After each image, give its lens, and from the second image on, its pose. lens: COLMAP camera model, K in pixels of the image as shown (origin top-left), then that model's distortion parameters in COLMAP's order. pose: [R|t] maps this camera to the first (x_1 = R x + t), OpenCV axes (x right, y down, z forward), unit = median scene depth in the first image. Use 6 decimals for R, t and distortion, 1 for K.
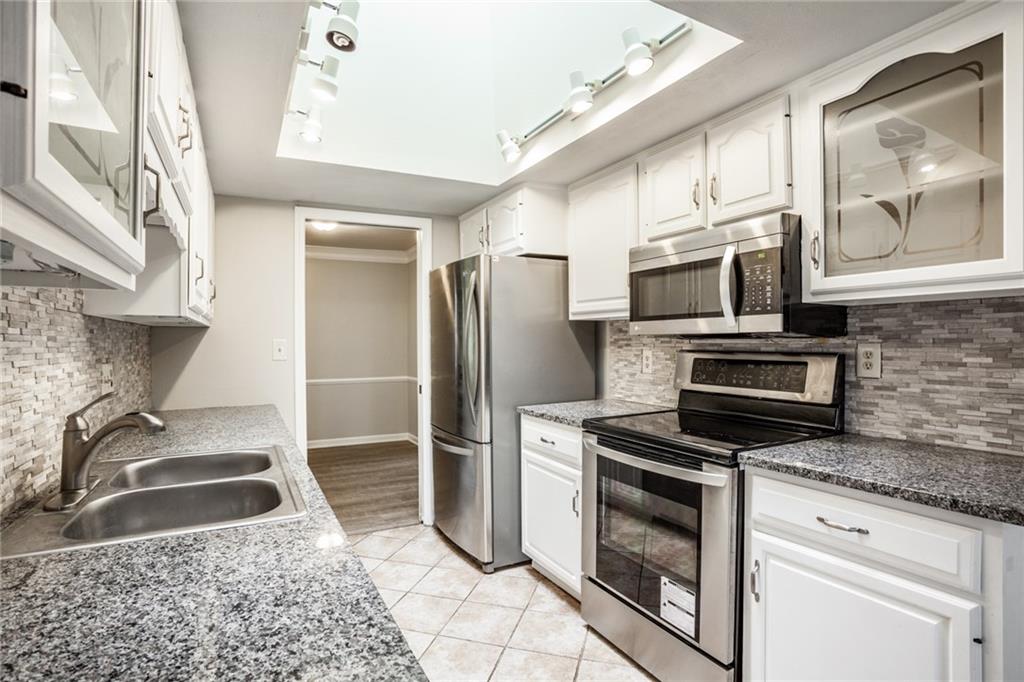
lens RADIAL K [[510.1, 0, 512.0], [0, 510.1, 341.0], [0, 0, 1]] dist [-0.077033, 0.029758]
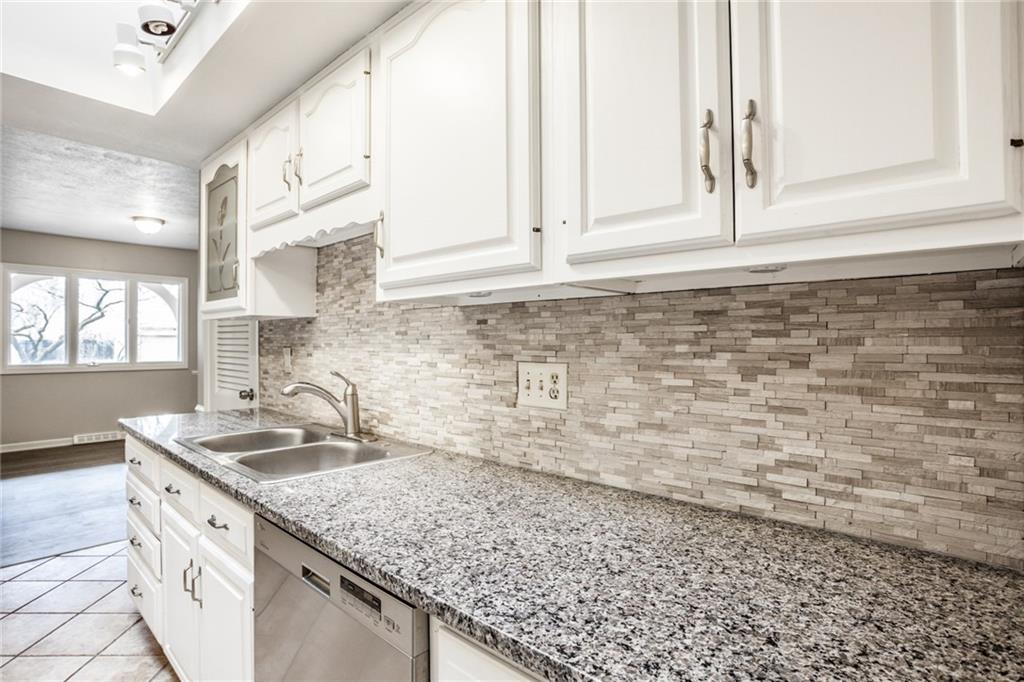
lens RADIAL K [[503.2, 0, 512.0], [0, 503.2, 341.0], [0, 0, 1]] dist [-0.072258, 0.030620]
pose [[-0.940221, 0.008235, -0.340464, -0.578452], [0.008116, 0.999965, 0.001772, 0.012659], [0.340467, -0.001097, -0.940256, 1.810906]]
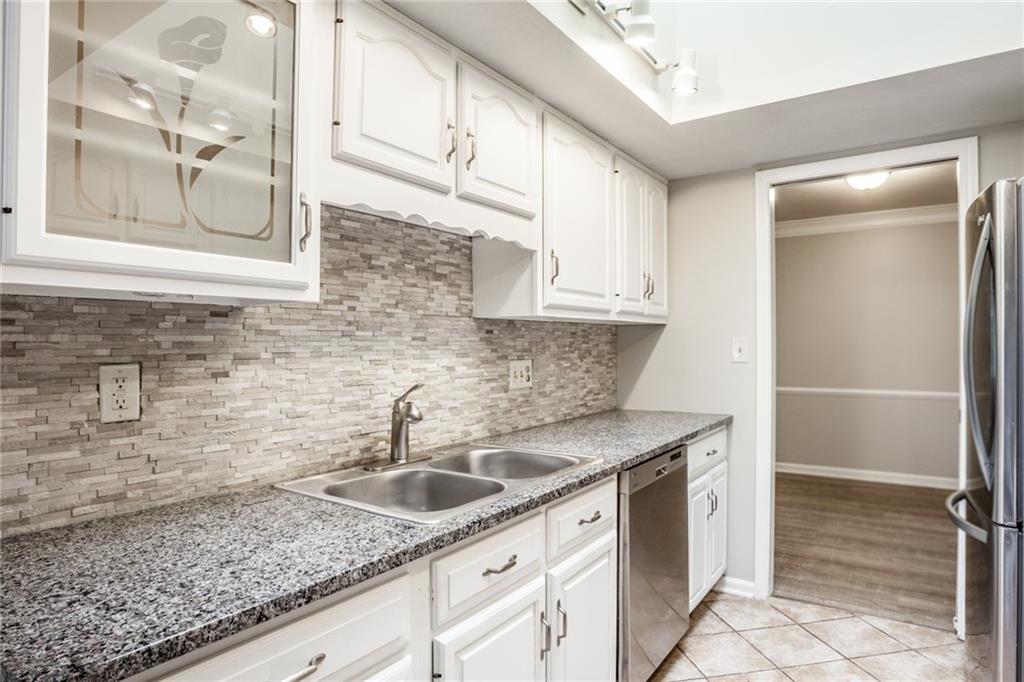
lens RADIAL K [[594.1, 0, 500.3], [0, 594.1, 341.9], [0, 0, 1]] dist [-0.086027, 0.038421]
pose [[0.442130, 0.002038, -0.896949, 0.400373], [0.002769, 0.999990, 0.003637, -0.001170], [0.896947, -0.004091, 0.442120, 0.386843]]
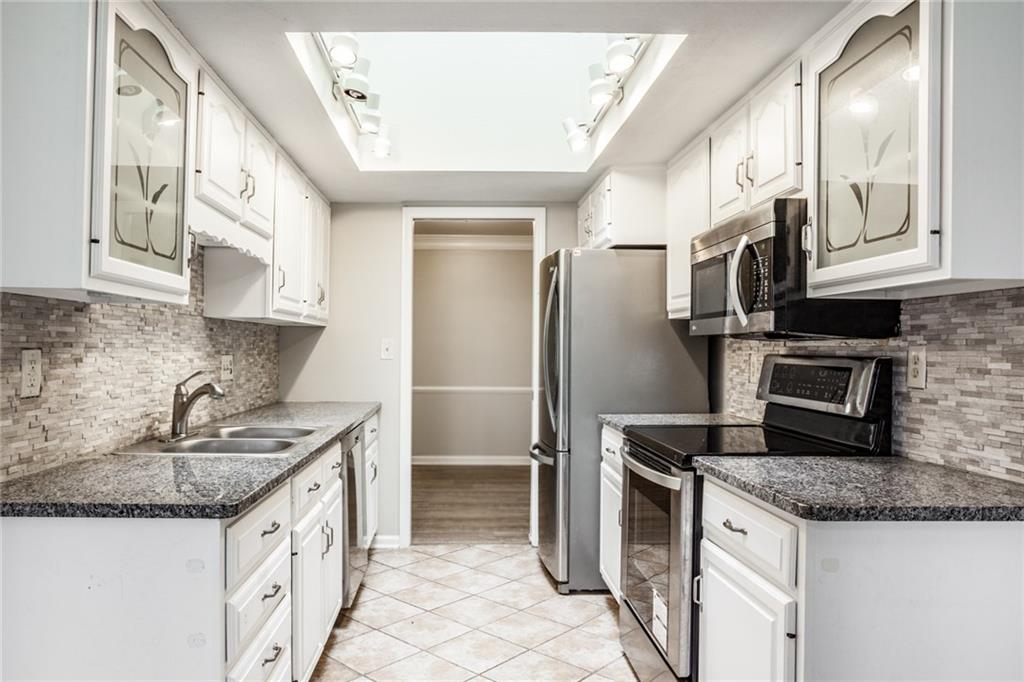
lens RADIAL K [[710.1, 0, 478.9], [0, 710.1, 339.7], [0, 0, 1]] dist [-0.025449, 0.004025]
pose [[0.893270, 0.007417, -0.449458, 0.622445], [-0.012511, 0.999887, -0.008364, 0.014235], [0.449346, 0.013095, 0.893262, -0.368372]]
